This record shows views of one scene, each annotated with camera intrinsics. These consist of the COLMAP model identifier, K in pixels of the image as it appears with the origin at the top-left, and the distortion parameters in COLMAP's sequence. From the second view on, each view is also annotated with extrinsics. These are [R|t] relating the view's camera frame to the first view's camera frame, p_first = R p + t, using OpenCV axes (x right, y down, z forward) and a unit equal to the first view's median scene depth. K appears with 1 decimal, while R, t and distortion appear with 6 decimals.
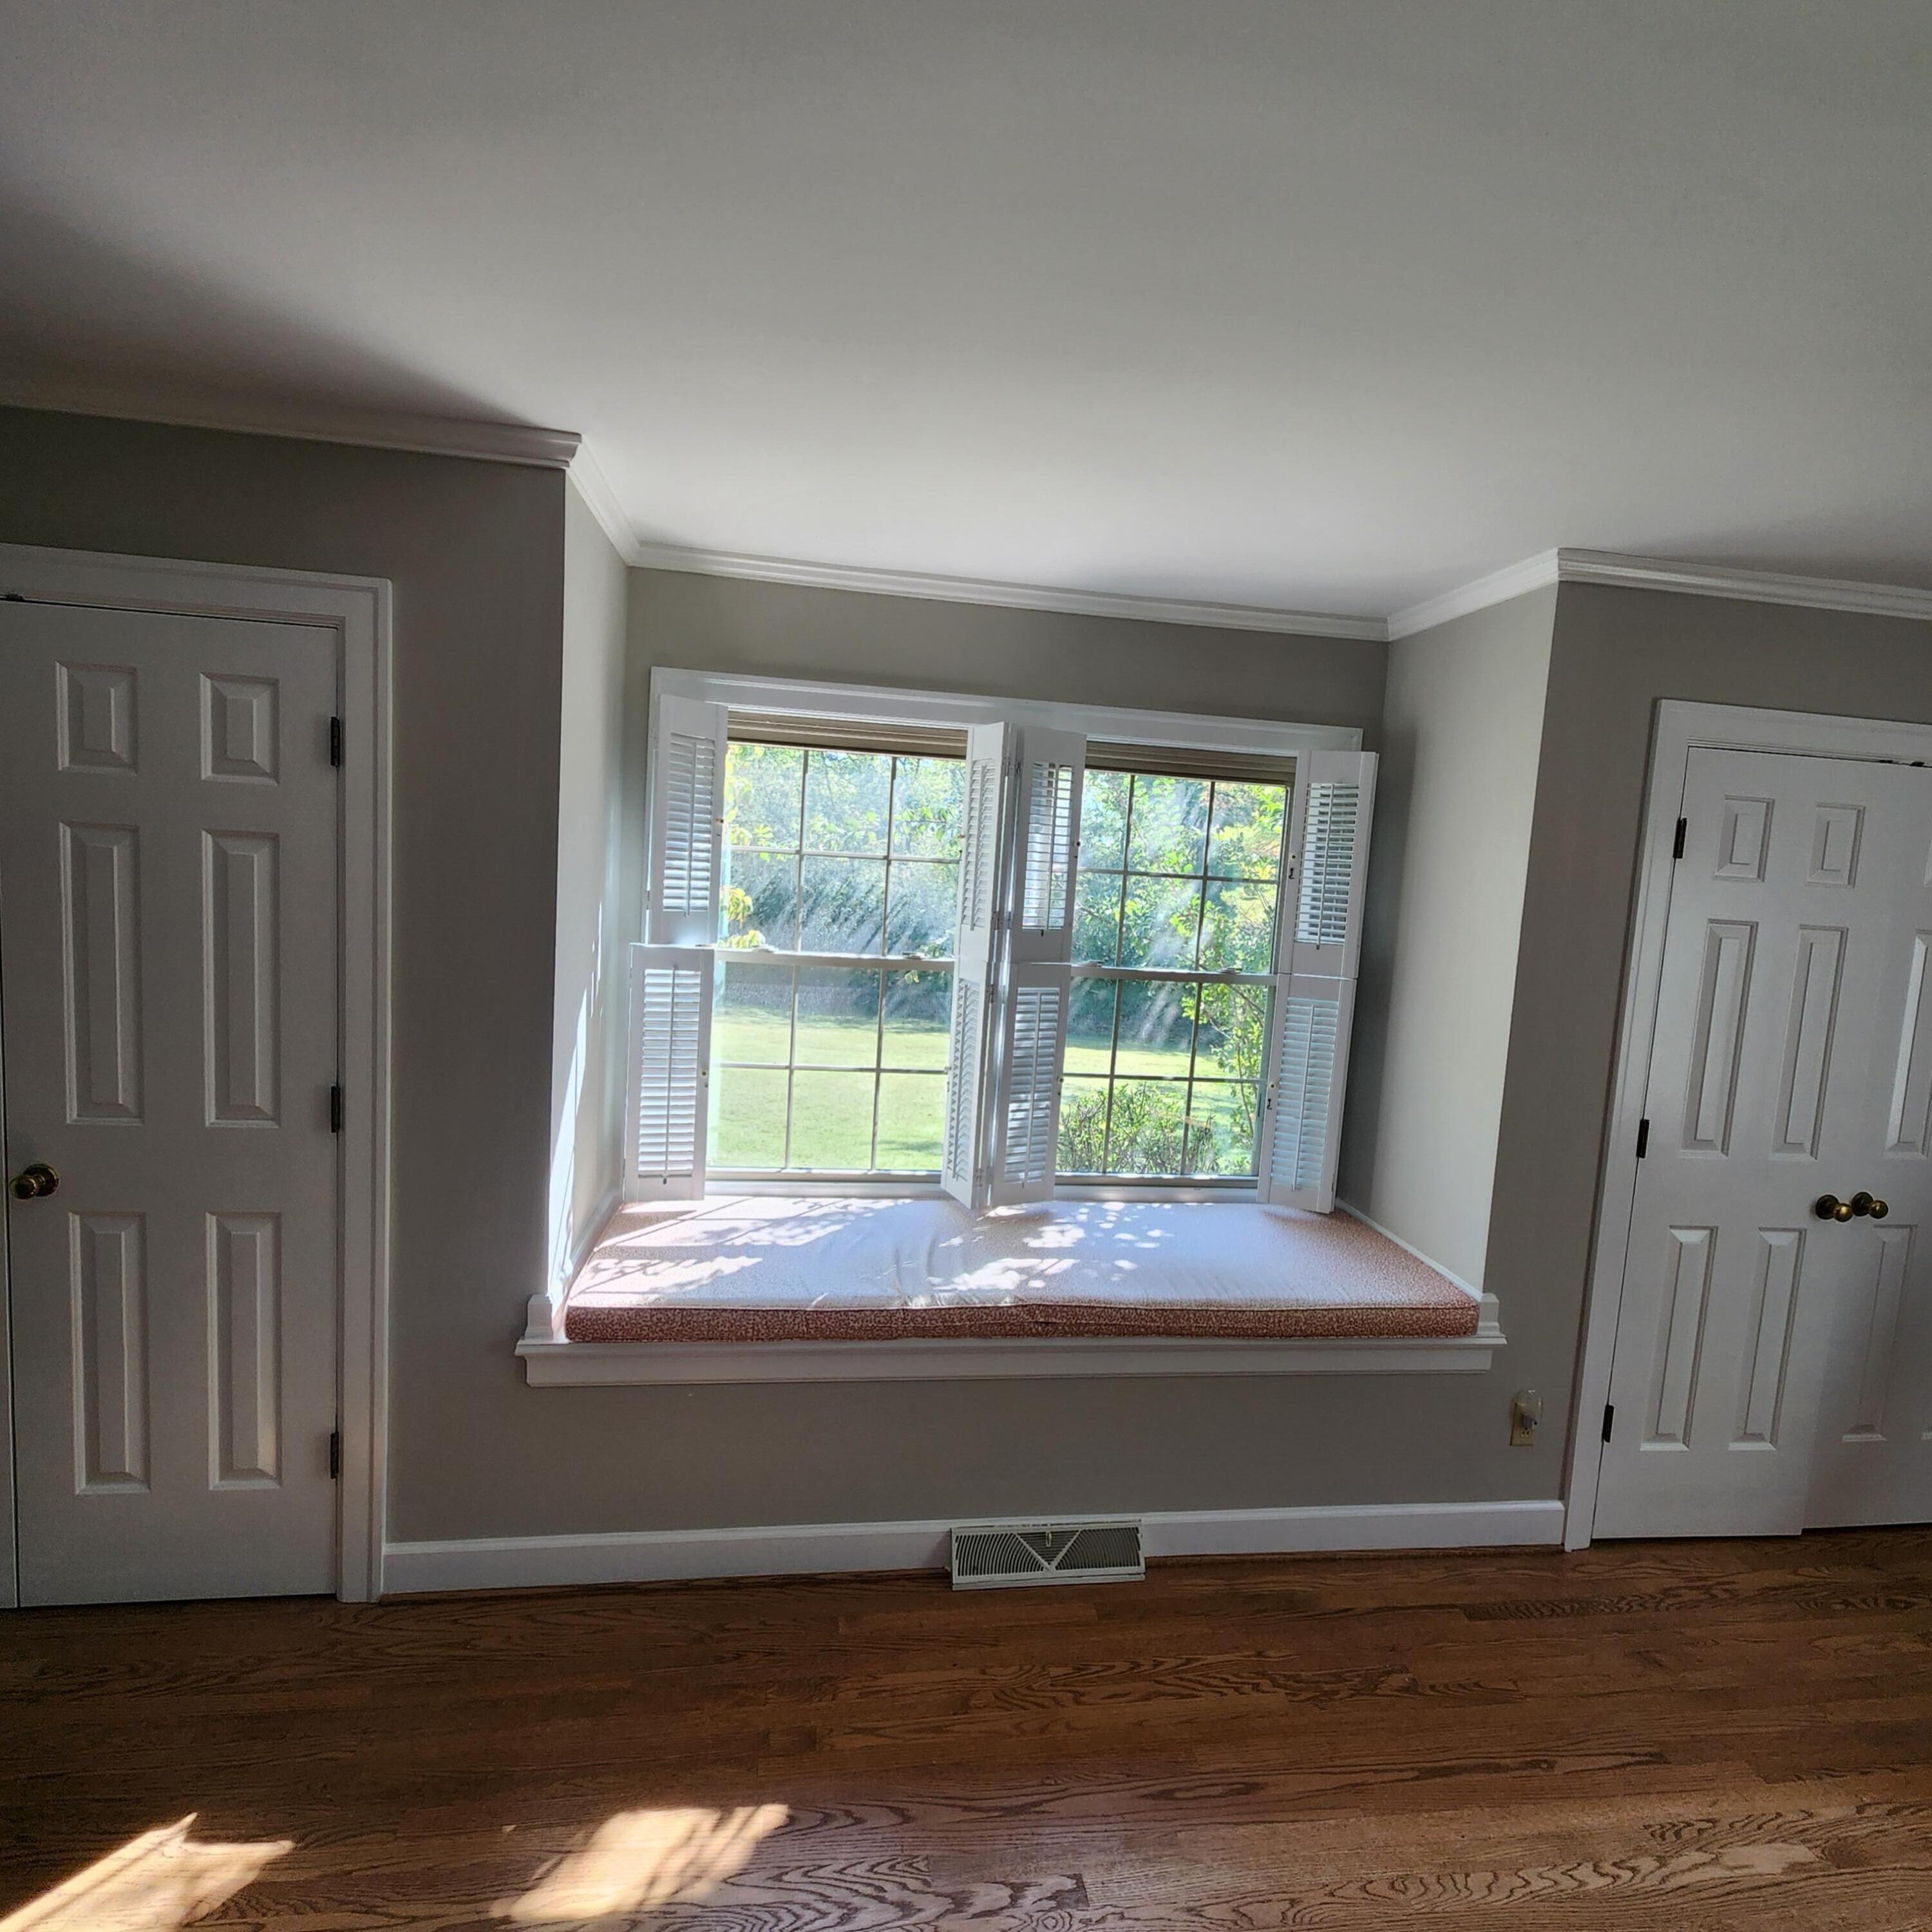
lens RADIAL K [[1052.3, 0, 976.8], [0, 1052.3, 967.4], [0, 0, 1]] dist [0.005009, -0.000858]
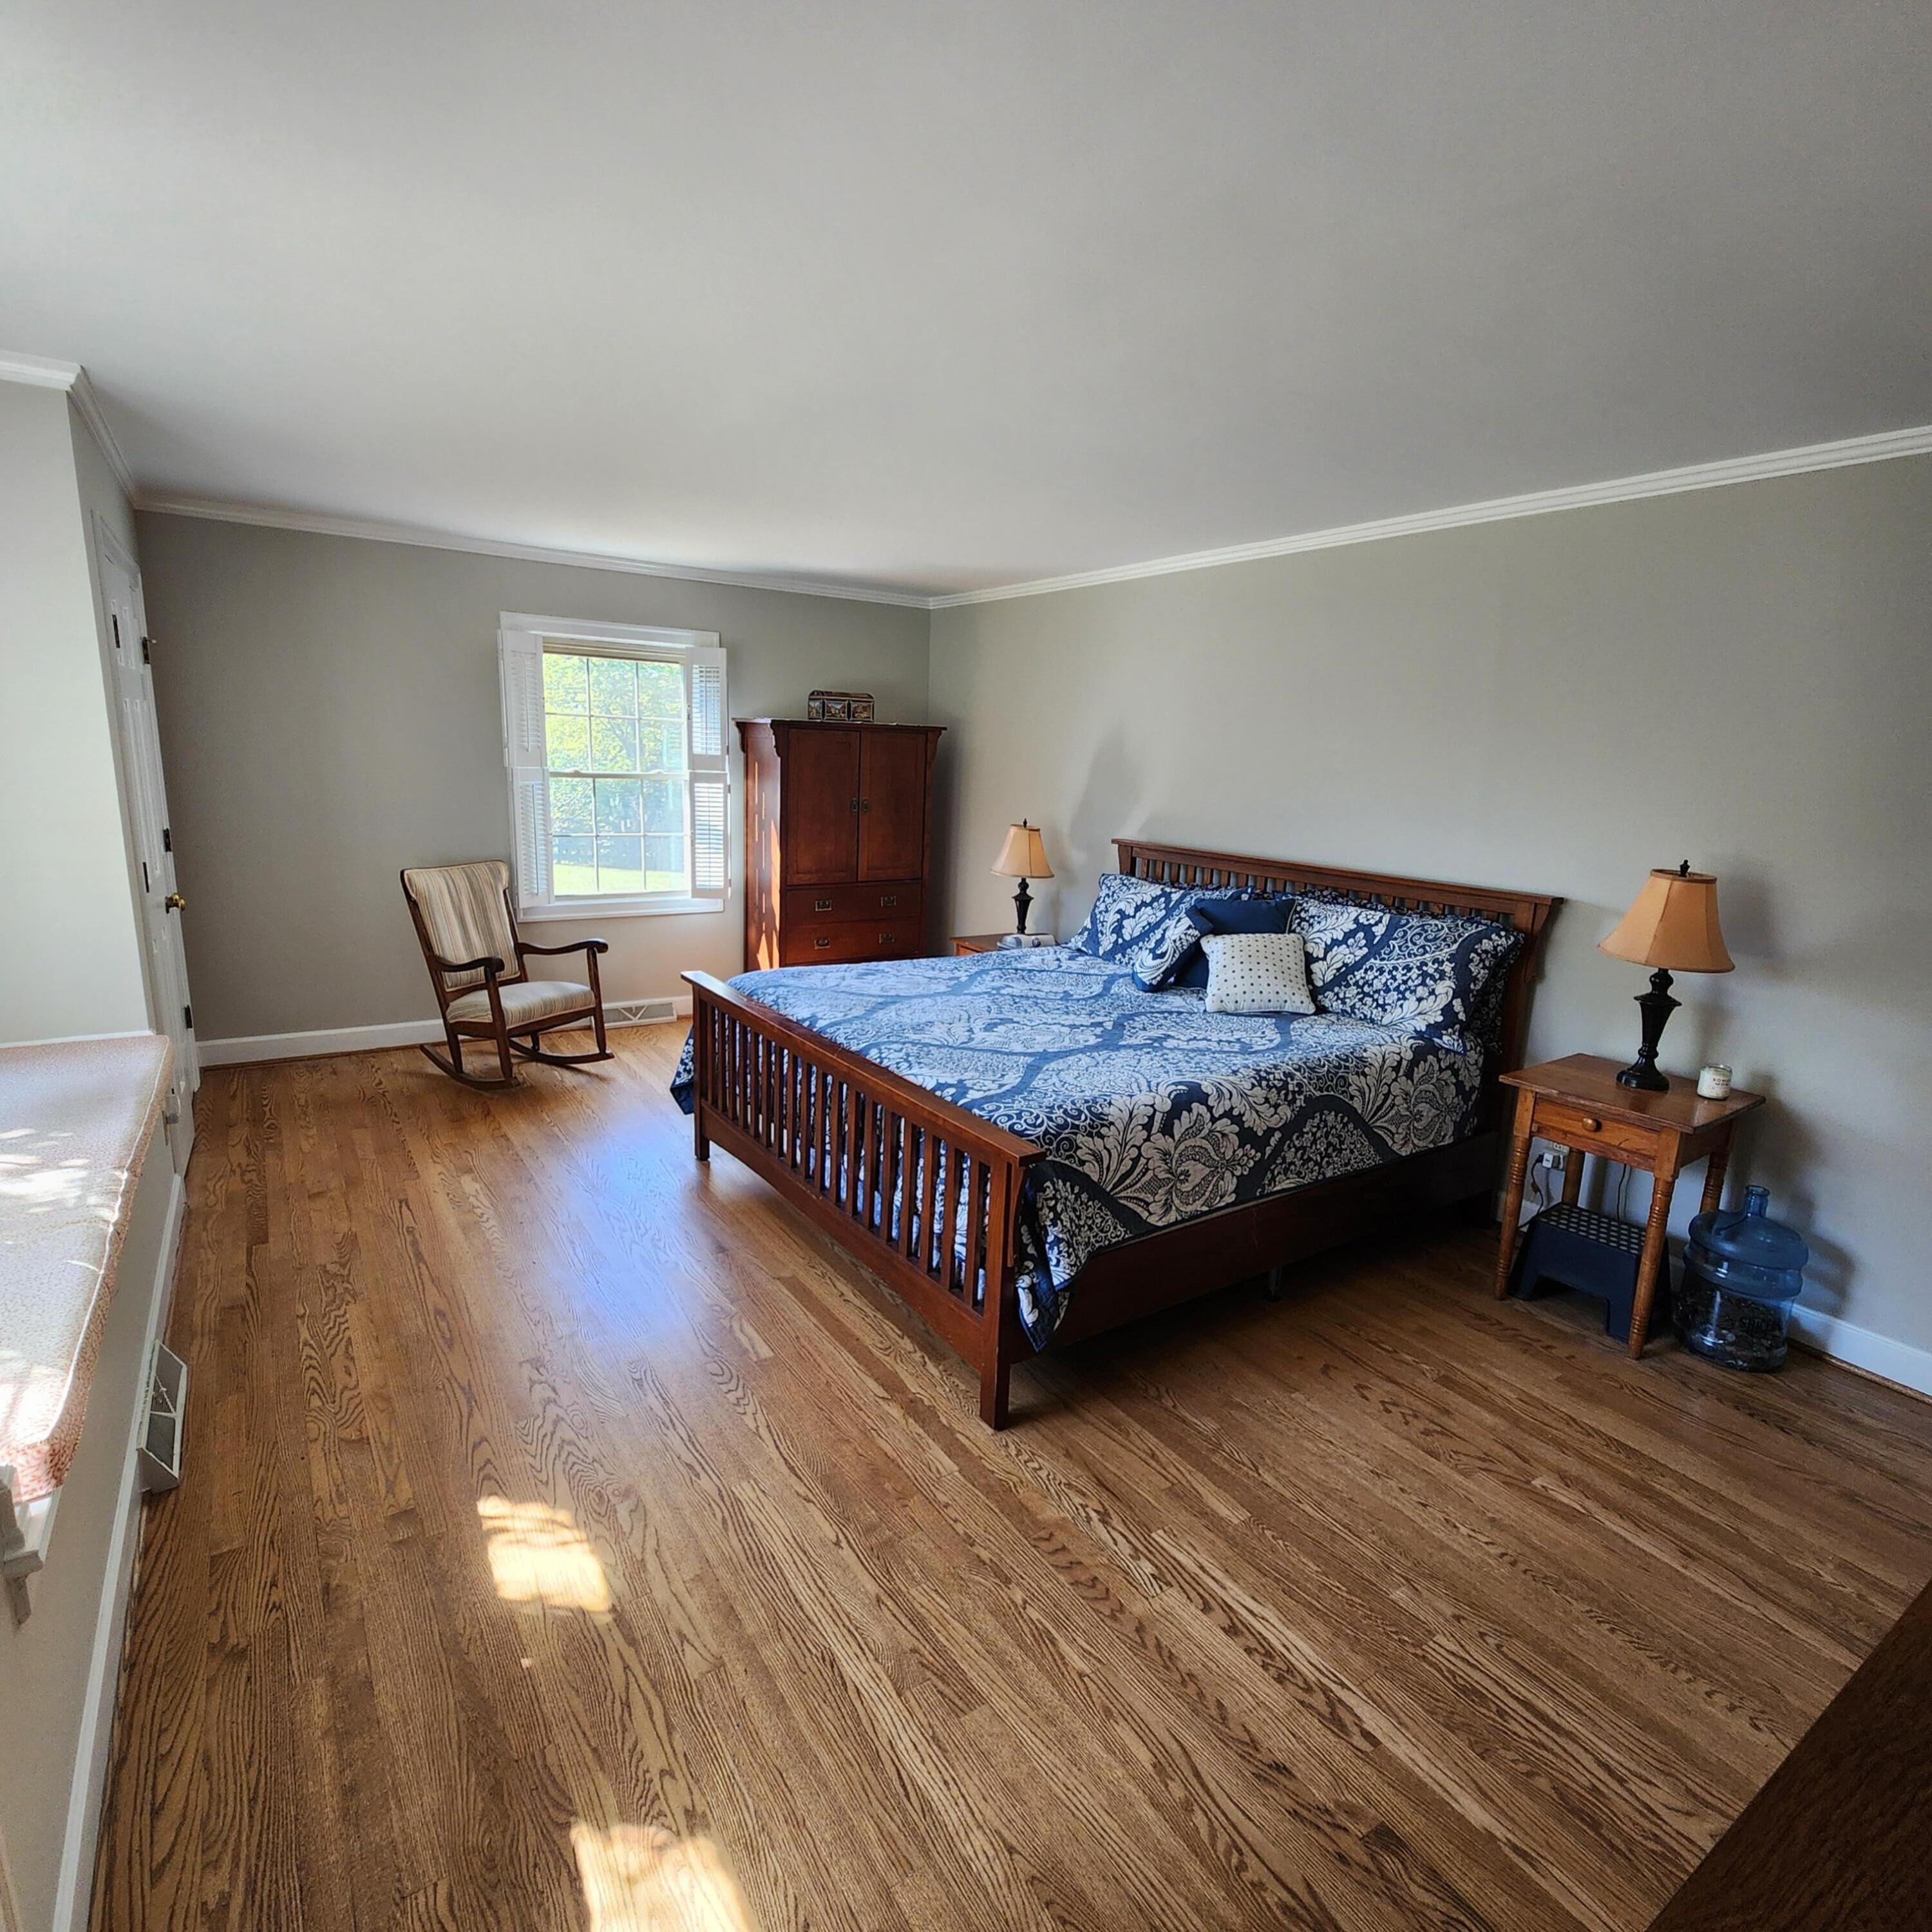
lens RADIAL K [[1052.3, 0, 972.9], [0, 1052.3, 968.8], [0, 0, 1]] dist [0.005009, -0.000858]
pose [[-0.422254, -0.260966, 0.868100, -0.966384], [0.023096, 0.954255, 0.298100, -0.091859], [-0.906183, 0.145924, -0.396911, 0.657679]]
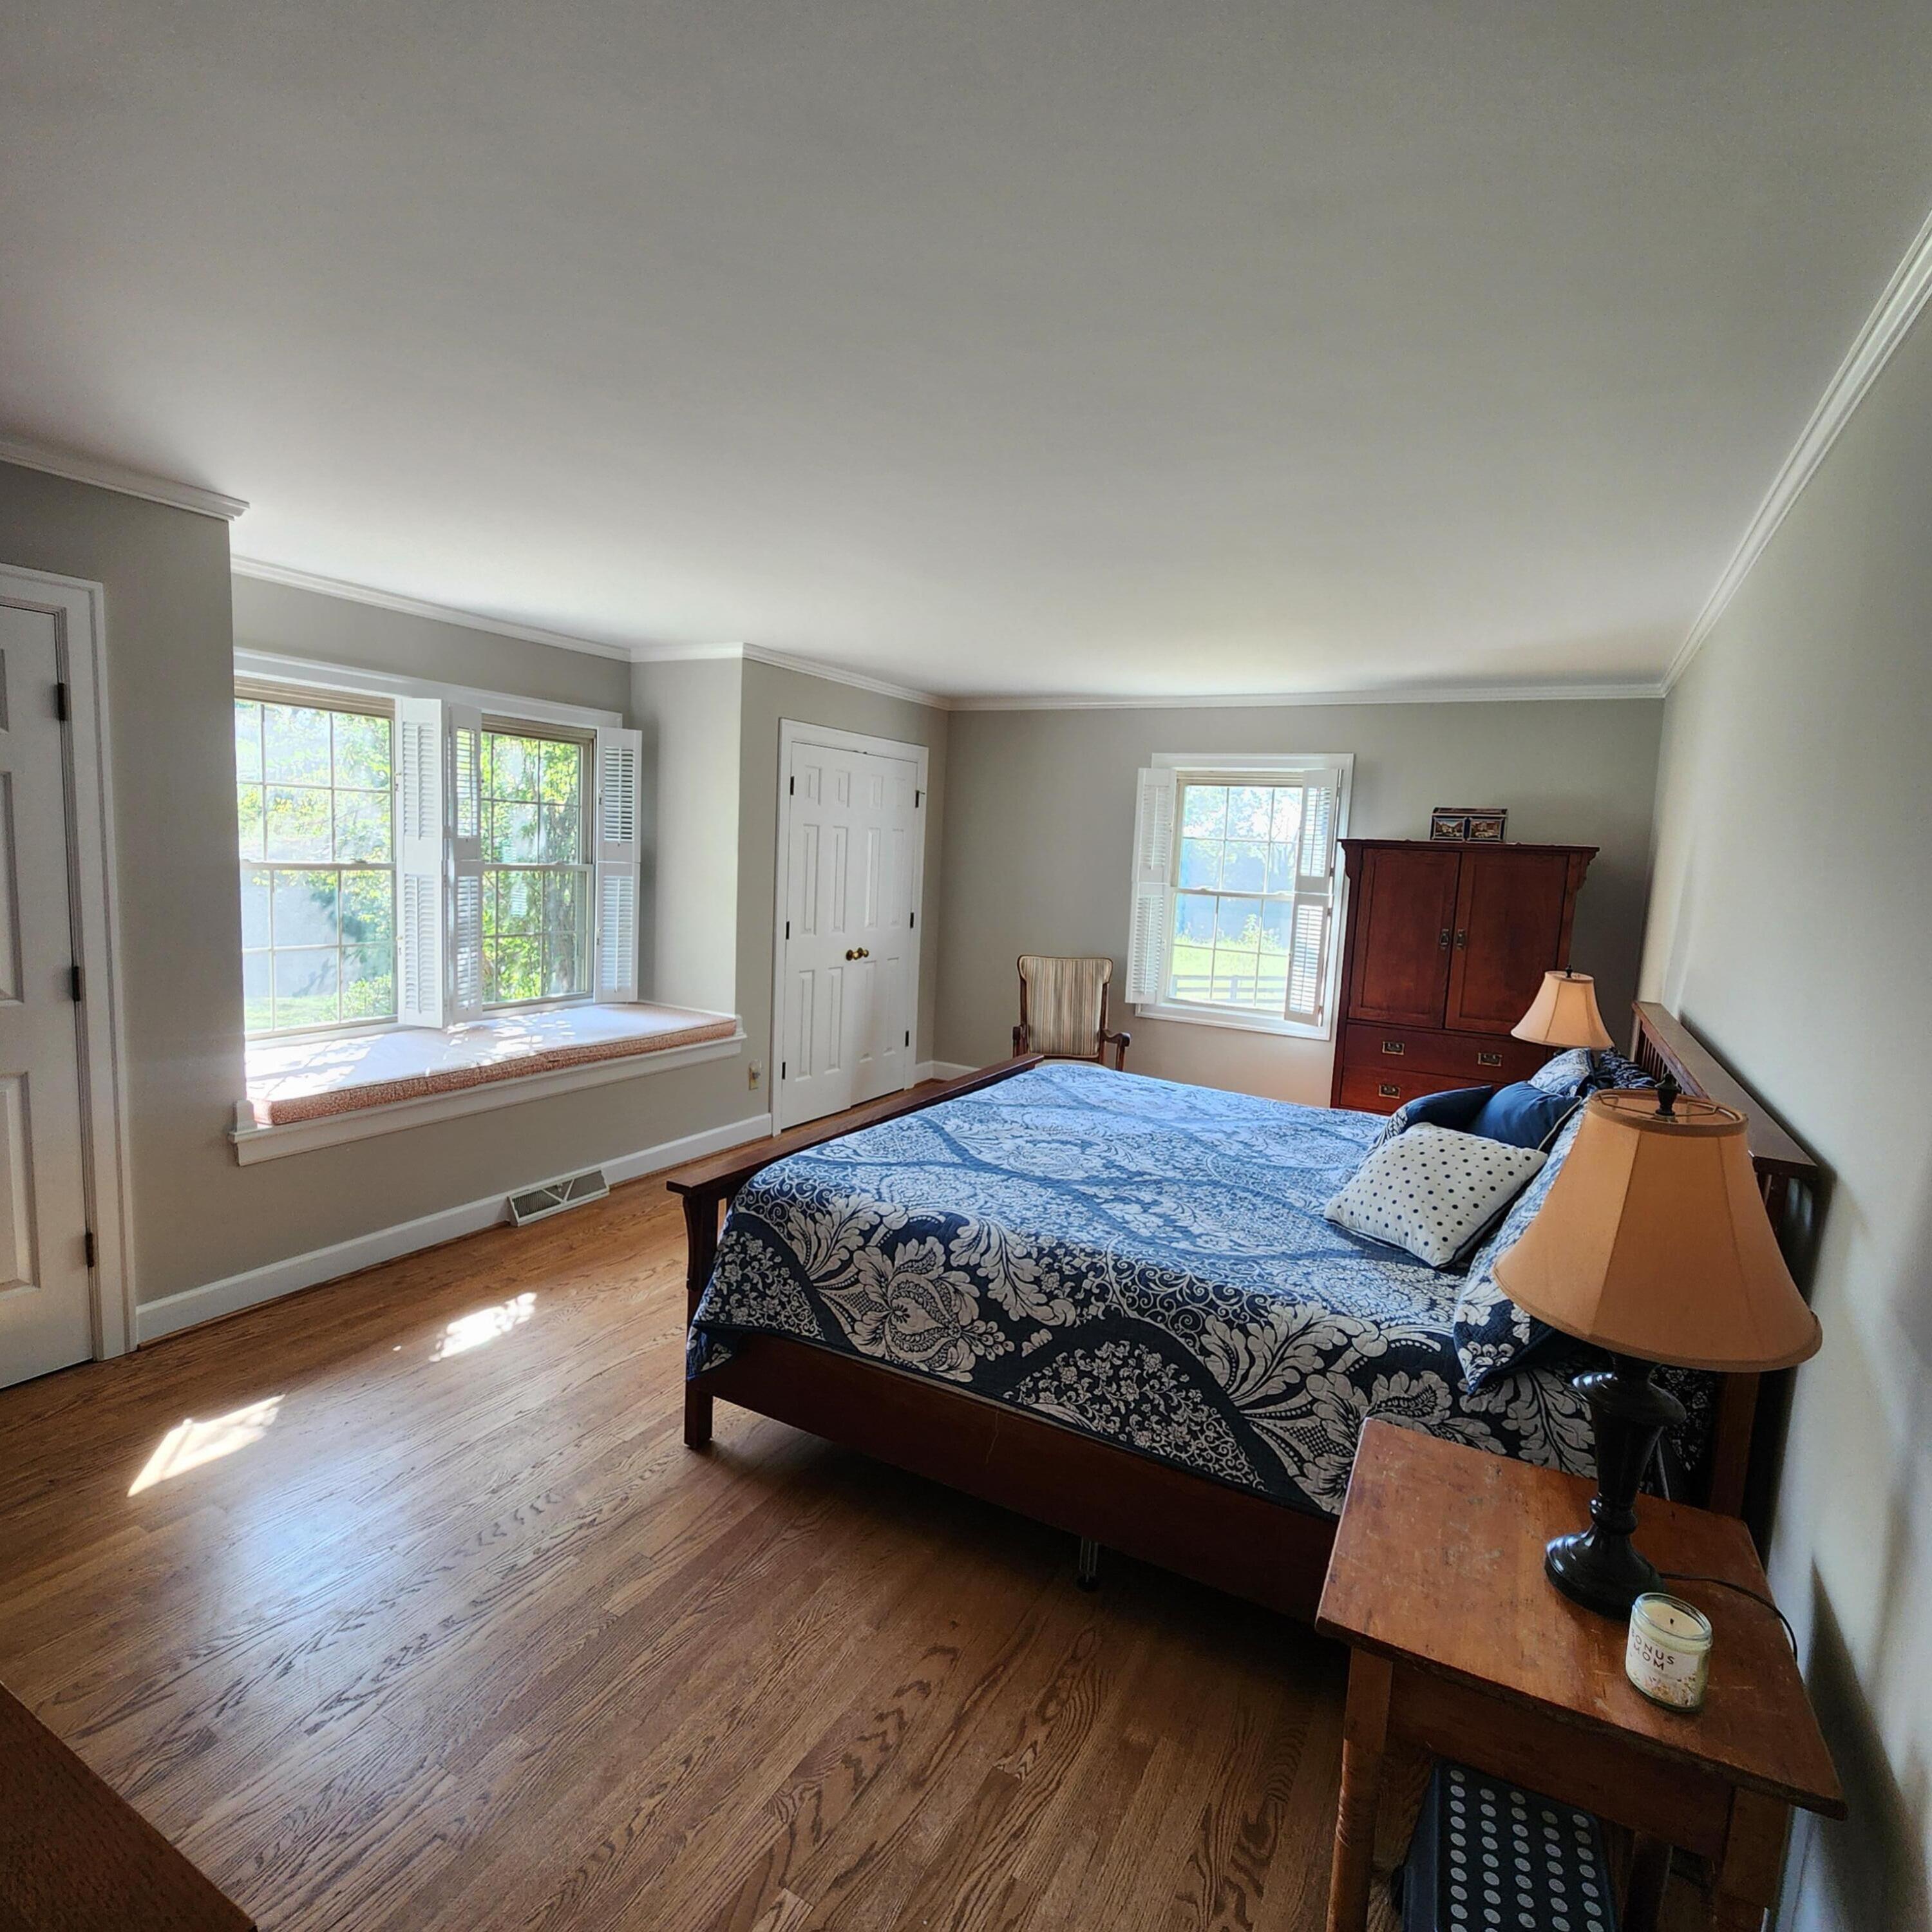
lens RADIAL K [[1052.3, 0, 966.2], [0, 1052.3, 968.0], [0, 0, 1]] dist [0.005009, -0.000858]
pose [[0.615538, -0.123112, 0.778432, -0.829364], [0.064130, 0.992272, 0.106221, 0.040481], [-0.785494, -0.015463, 0.618676, -0.600062]]
